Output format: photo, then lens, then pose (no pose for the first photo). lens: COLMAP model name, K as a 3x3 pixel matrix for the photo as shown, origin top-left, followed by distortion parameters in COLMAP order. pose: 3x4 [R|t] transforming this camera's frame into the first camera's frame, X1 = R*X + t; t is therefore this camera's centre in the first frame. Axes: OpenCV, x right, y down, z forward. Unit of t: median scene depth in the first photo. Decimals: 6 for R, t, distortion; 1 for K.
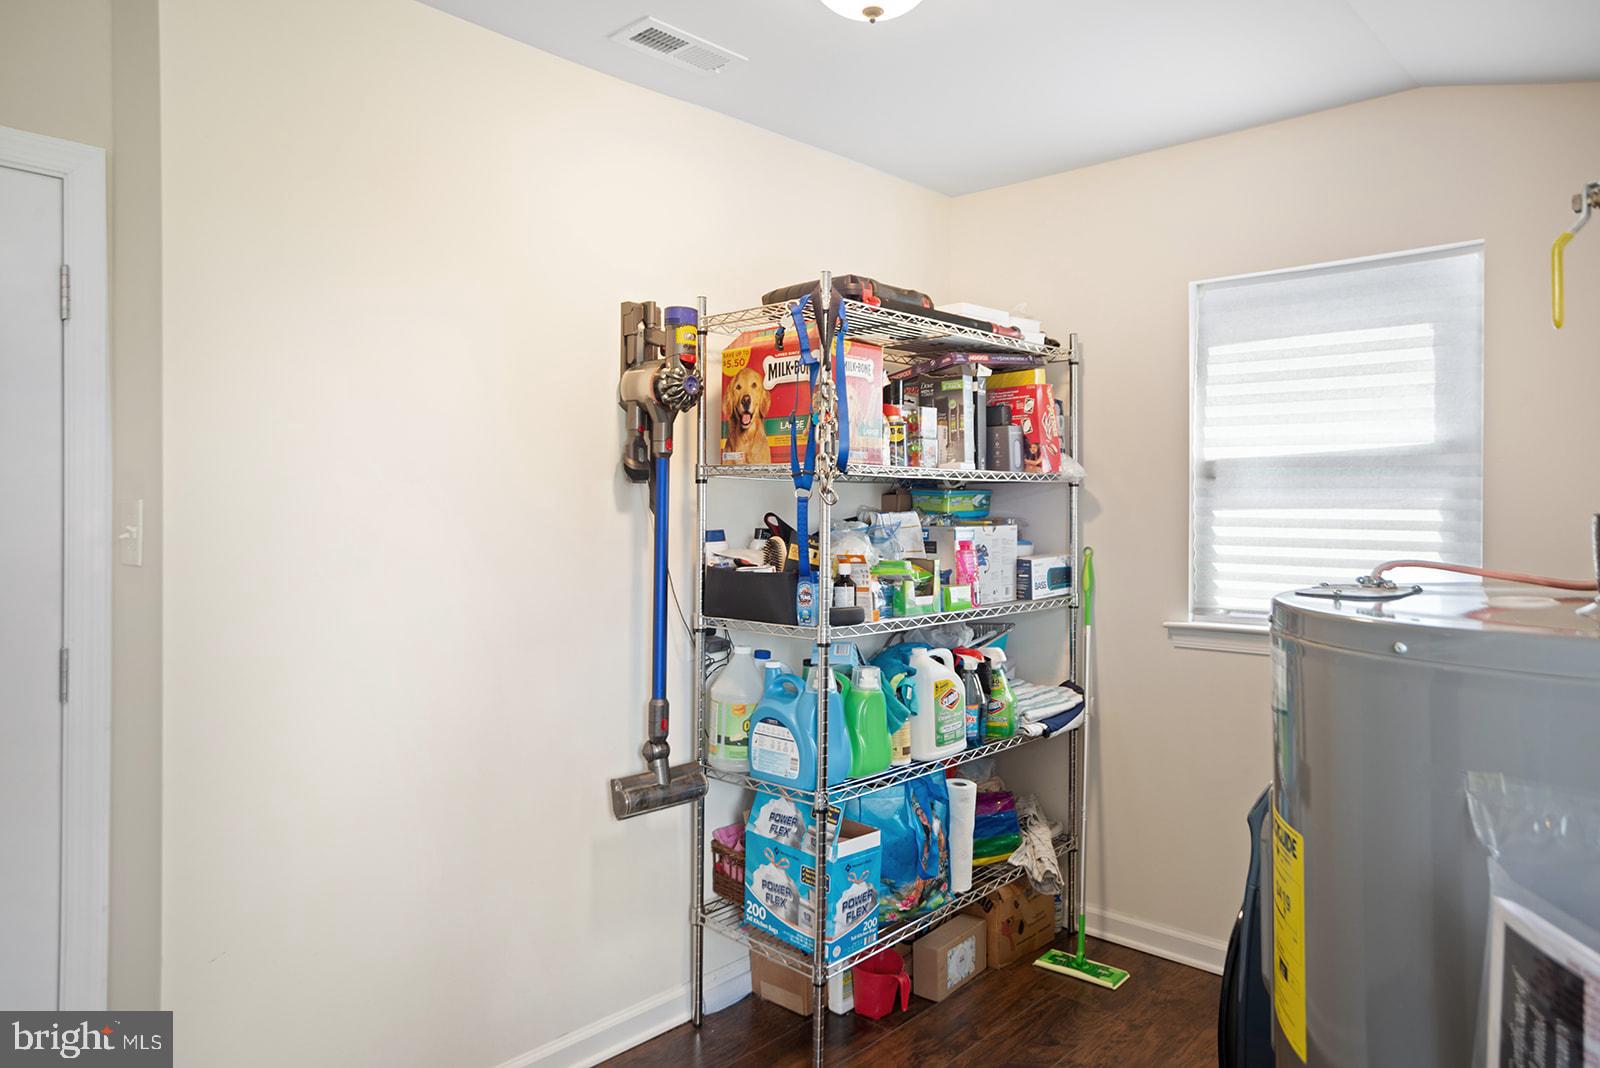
lens RADIAL K [[1047.0, 0, 810.4], [0, 1047.0, 492.0], [0, 0, 1]] dist [-0.032296, 0.029604]
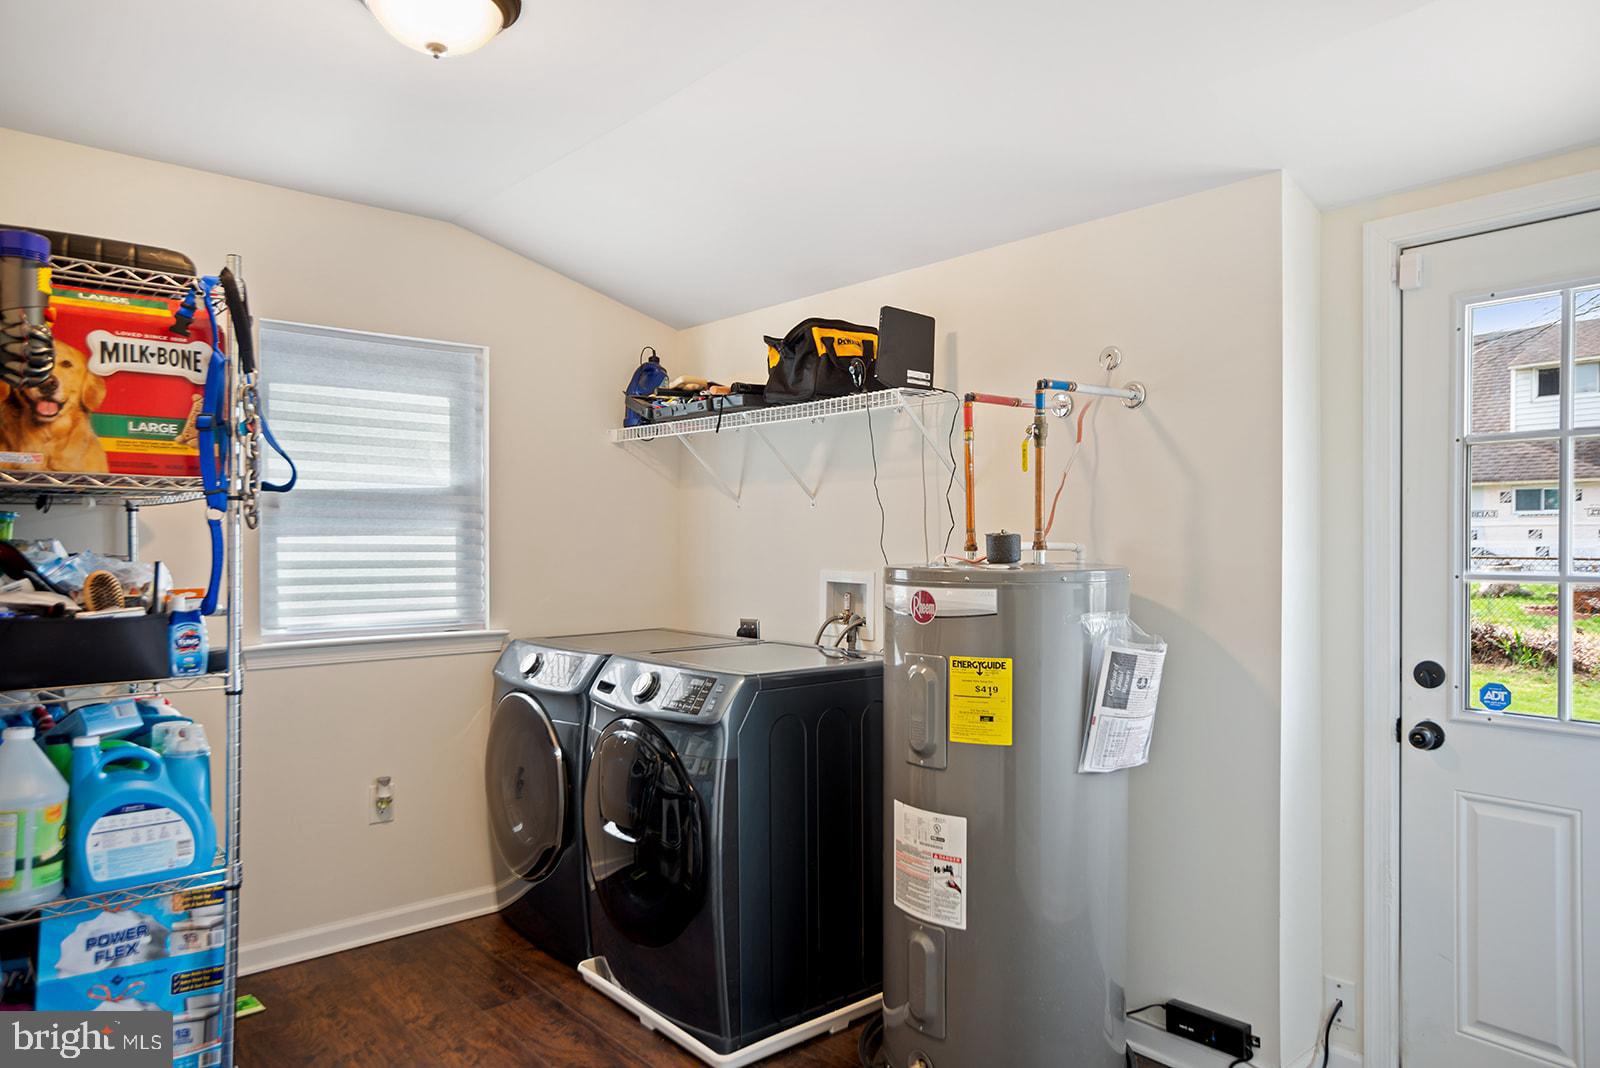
lens RADIAL K [[1047.0, 0, 802.0], [0, 1047.0, 536.3], [0, 0, 1]] dist [-0.032296, 0.029604]
pose [[0.103218, 0.000834, 0.994658, -0.717040], [-0.012098, 0.999927, 0.000417, 0.011327], [-0.994585, -0.012077, 0.103220, 0.412521]]
